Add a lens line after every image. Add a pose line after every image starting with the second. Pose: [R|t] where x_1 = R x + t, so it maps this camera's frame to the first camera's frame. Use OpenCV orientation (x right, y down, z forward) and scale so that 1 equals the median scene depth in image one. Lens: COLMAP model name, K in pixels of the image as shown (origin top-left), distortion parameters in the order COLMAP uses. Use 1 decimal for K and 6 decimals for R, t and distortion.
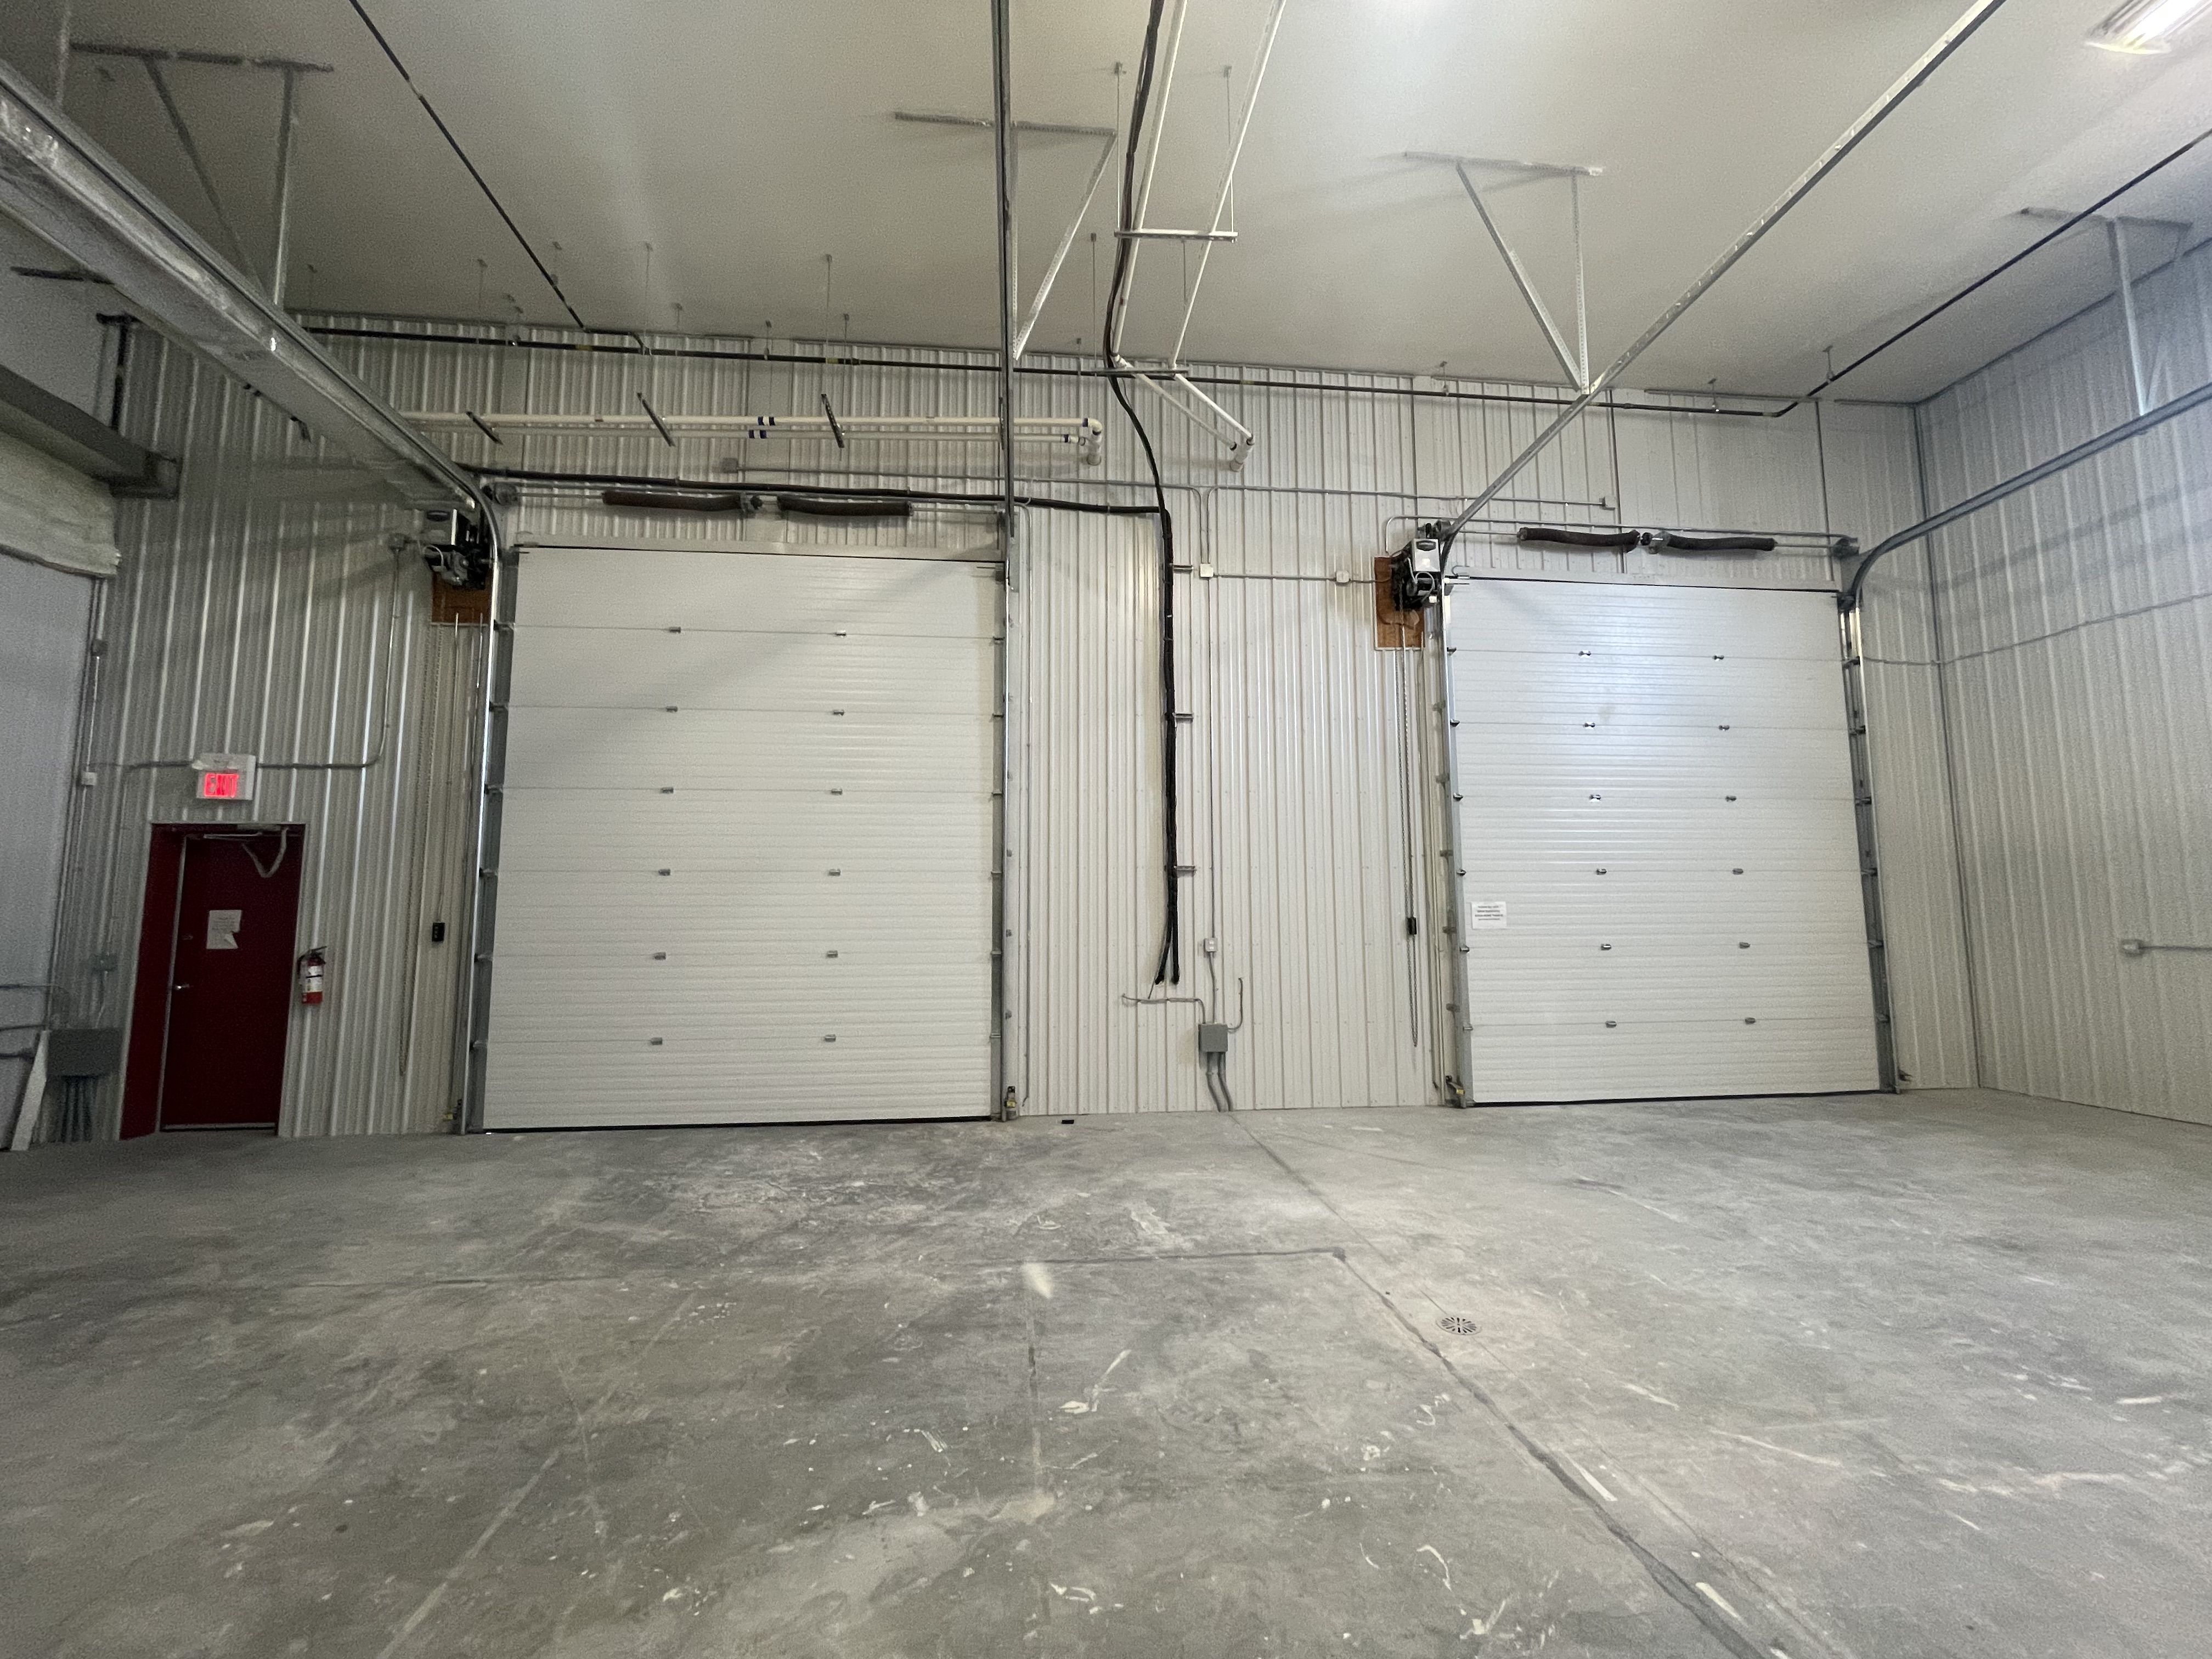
lens RADIAL K [[892.8, 0, 1103.4], [0, 892.8, 829.1], [0, 0, 1]] dist [-0.003505, 0.000448]
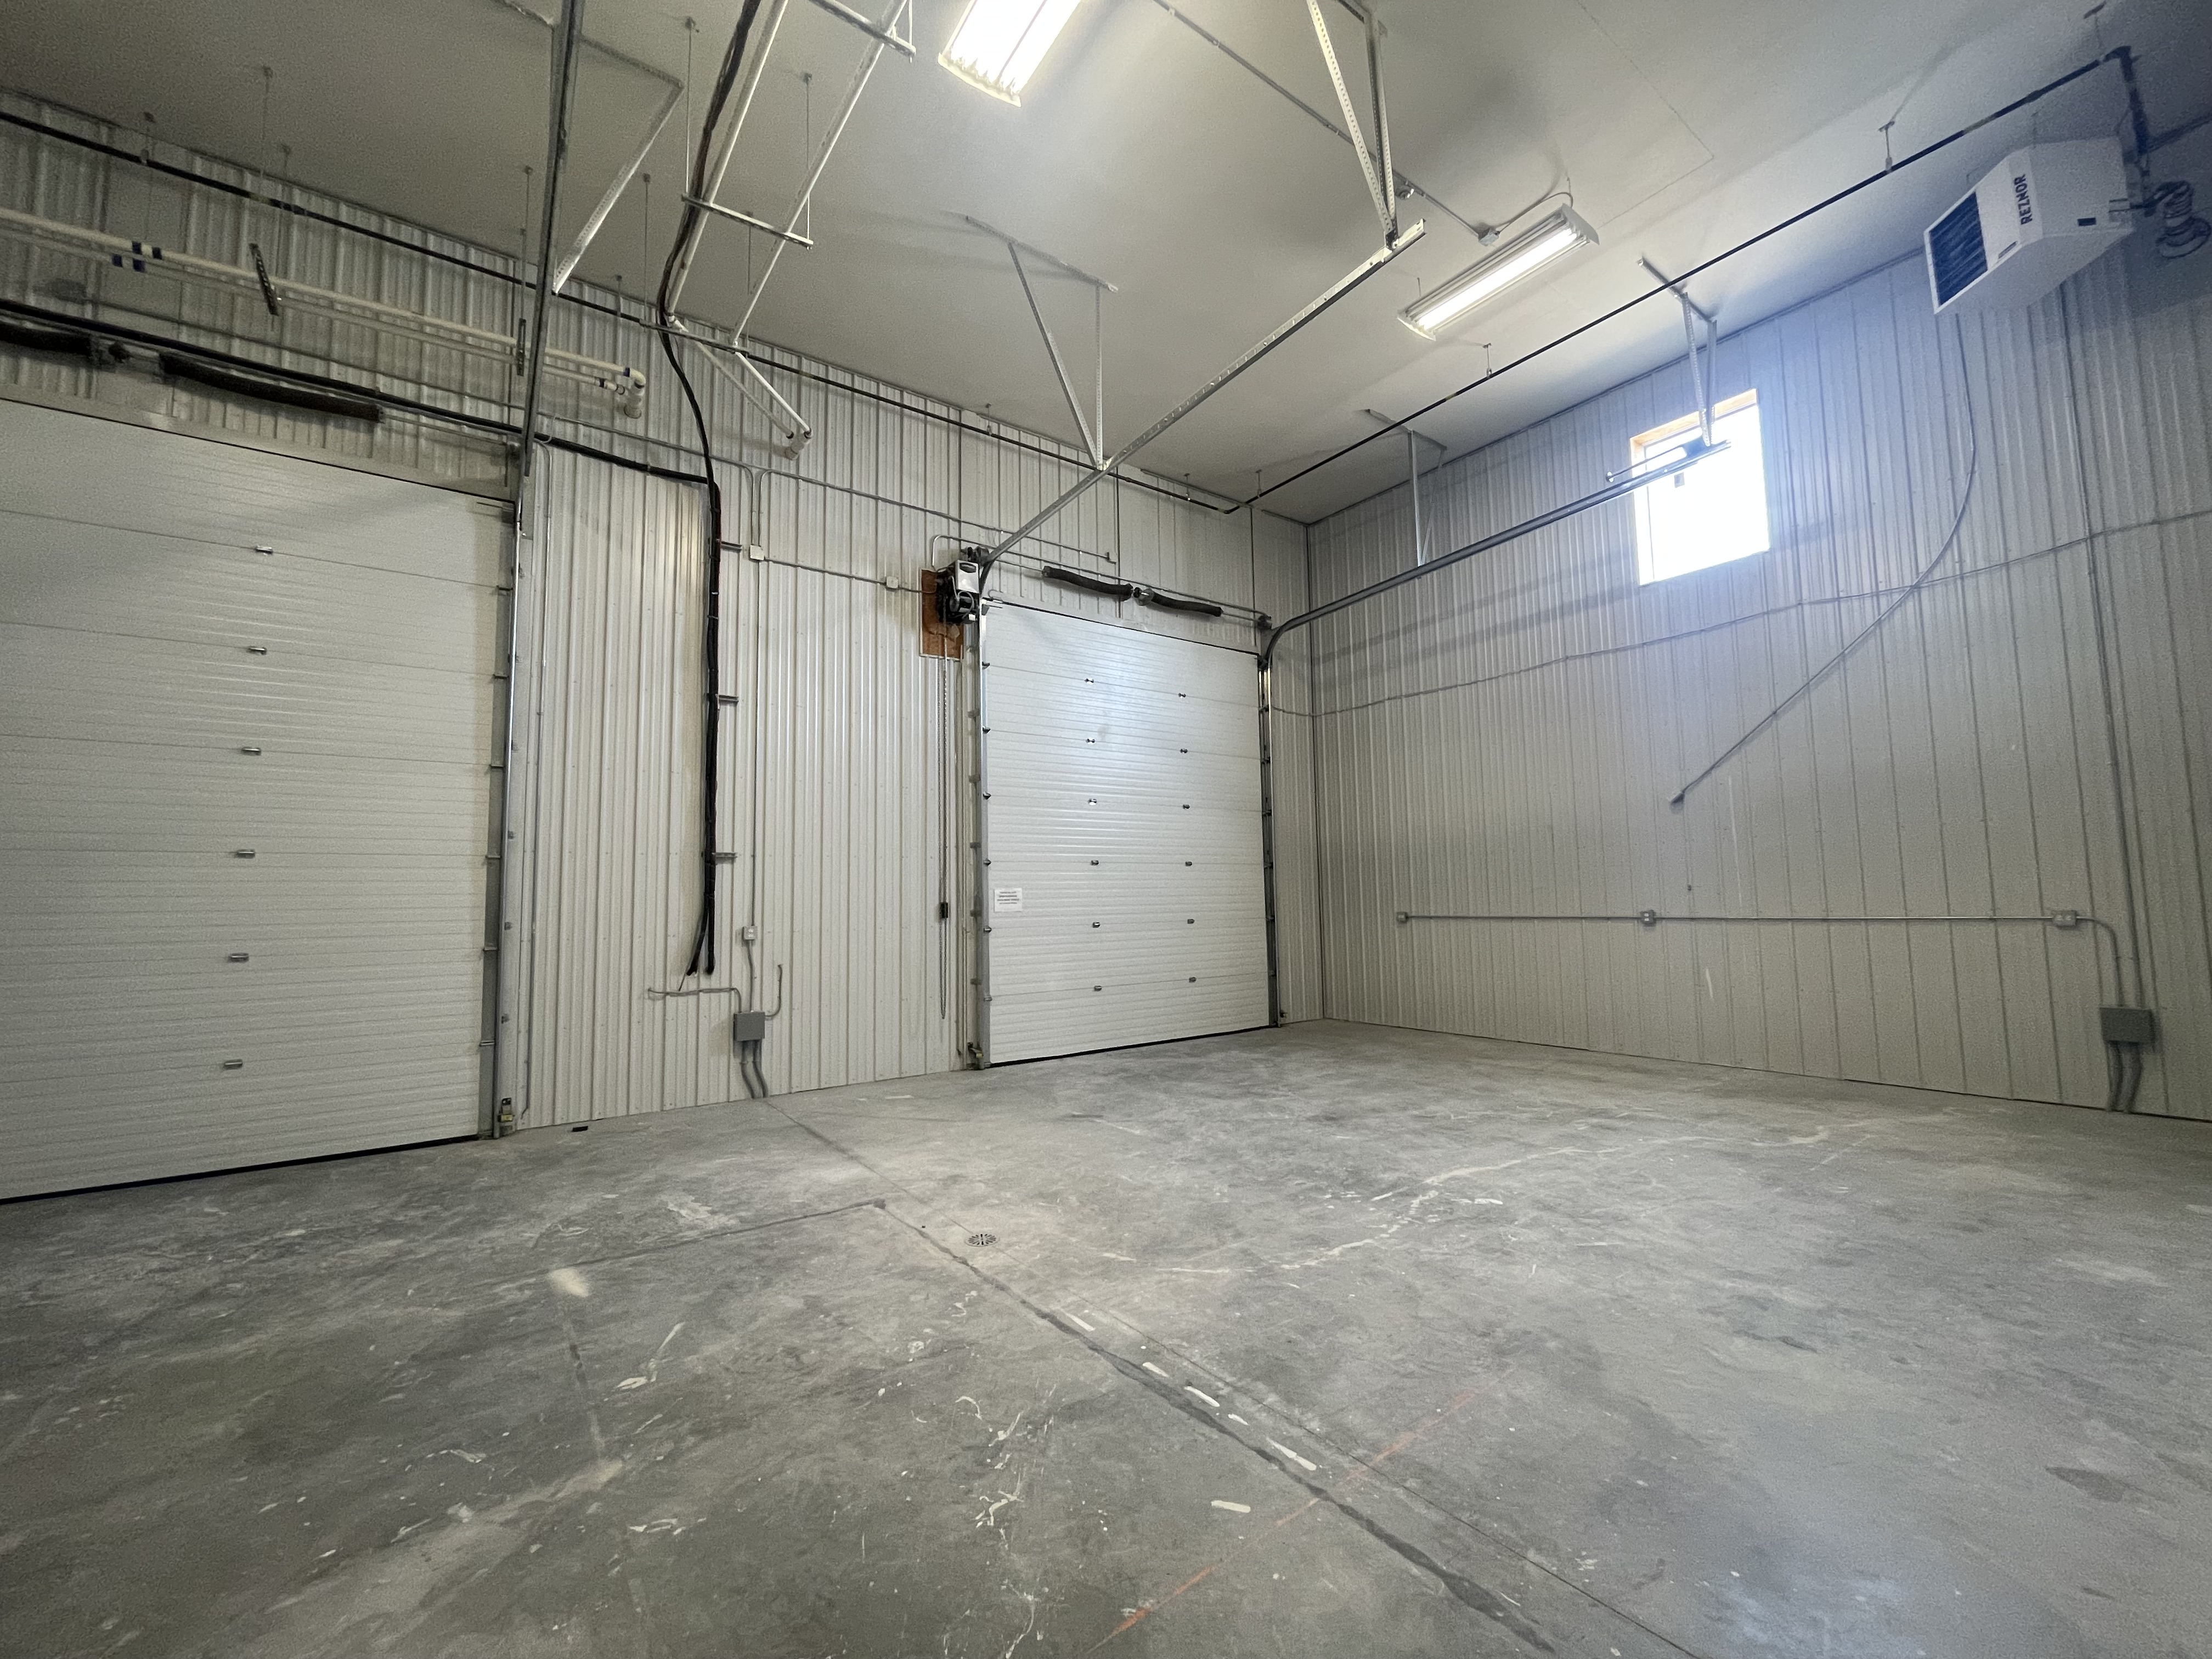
lens RADIAL K [[892.8, 0, 1101.9], [0, 892.8, 831.0], [0, 0, 1]] dist [-0.003505, 0.000448]
pose [[0.867991, 0.028262, 0.495776, -0.050339], [-0.035763, 0.999344, 0.005645, -0.003591], [-0.495291, -0.022630, 0.868432, -0.076894]]
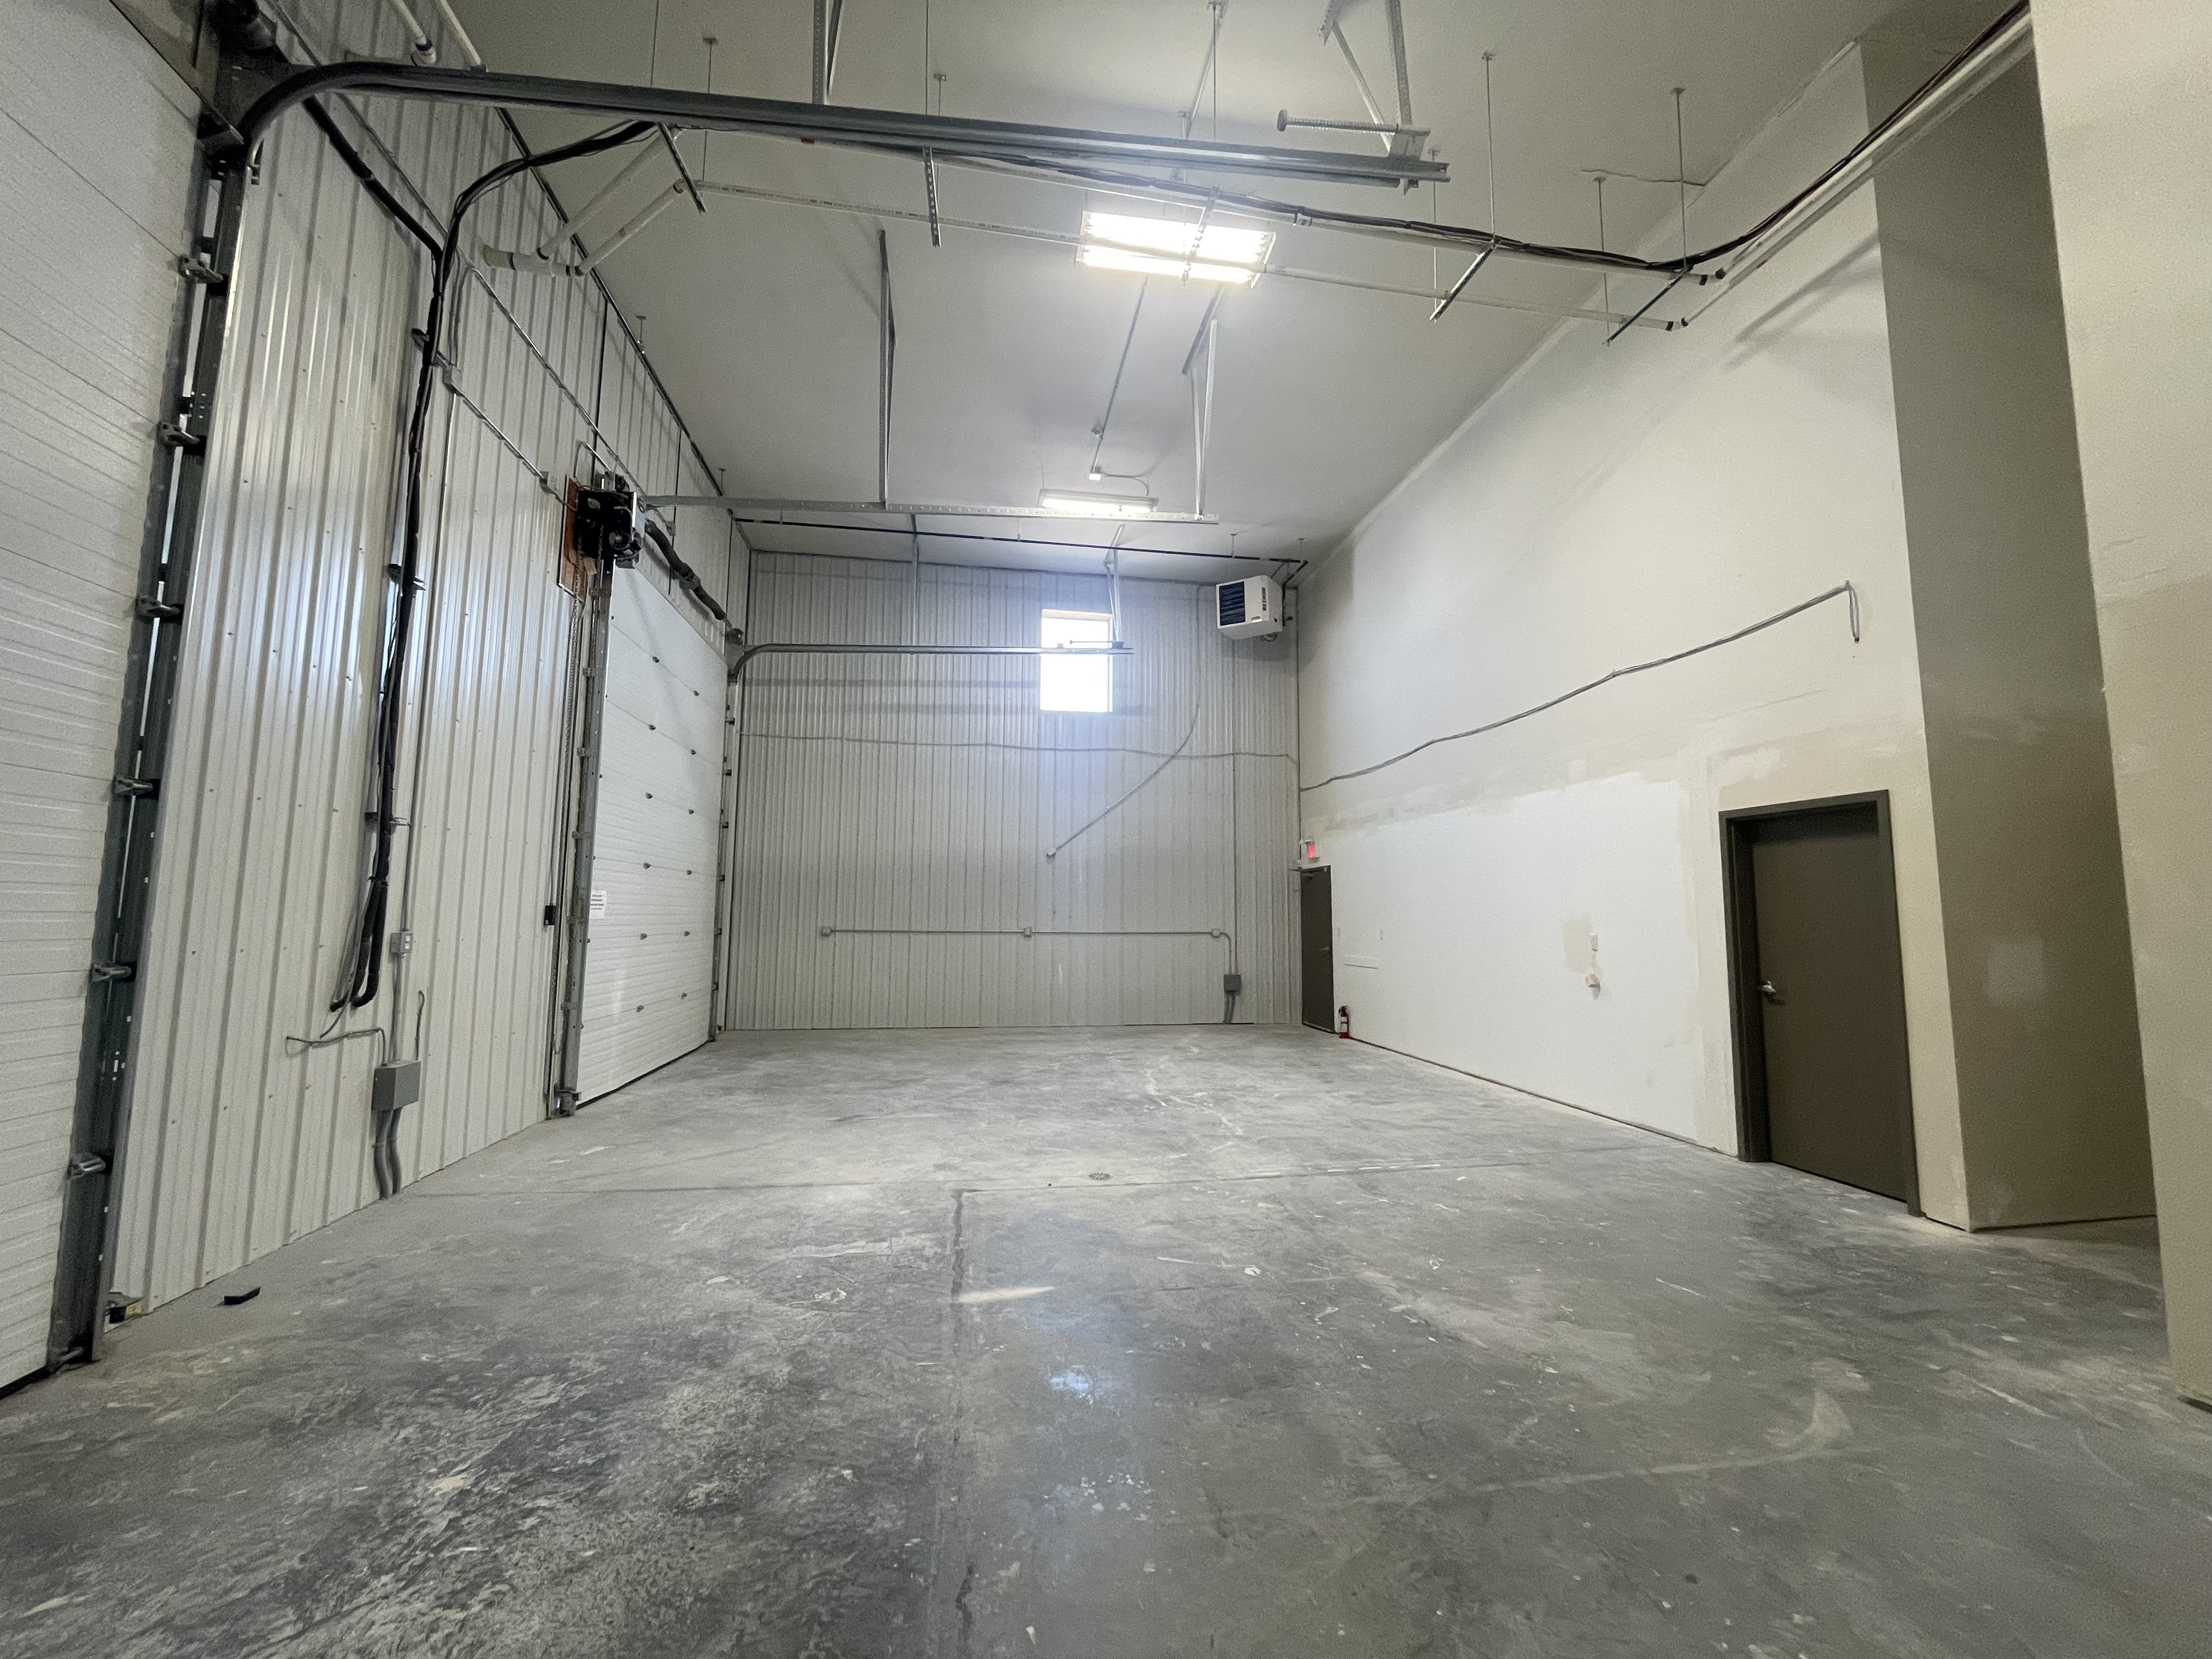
lens RADIAL K [[892.8, 0, 1100.6], [0, 892.8, 833.8], [0, 0, 1]] dist [-0.003505, 0.000448]
pose [[-0.051644, 0.097834, 0.993862, -0.816309], [-0.109819, 0.988598, -0.103023, 0.092687], [-0.992609, -0.114465, -0.040311, 0.780323]]
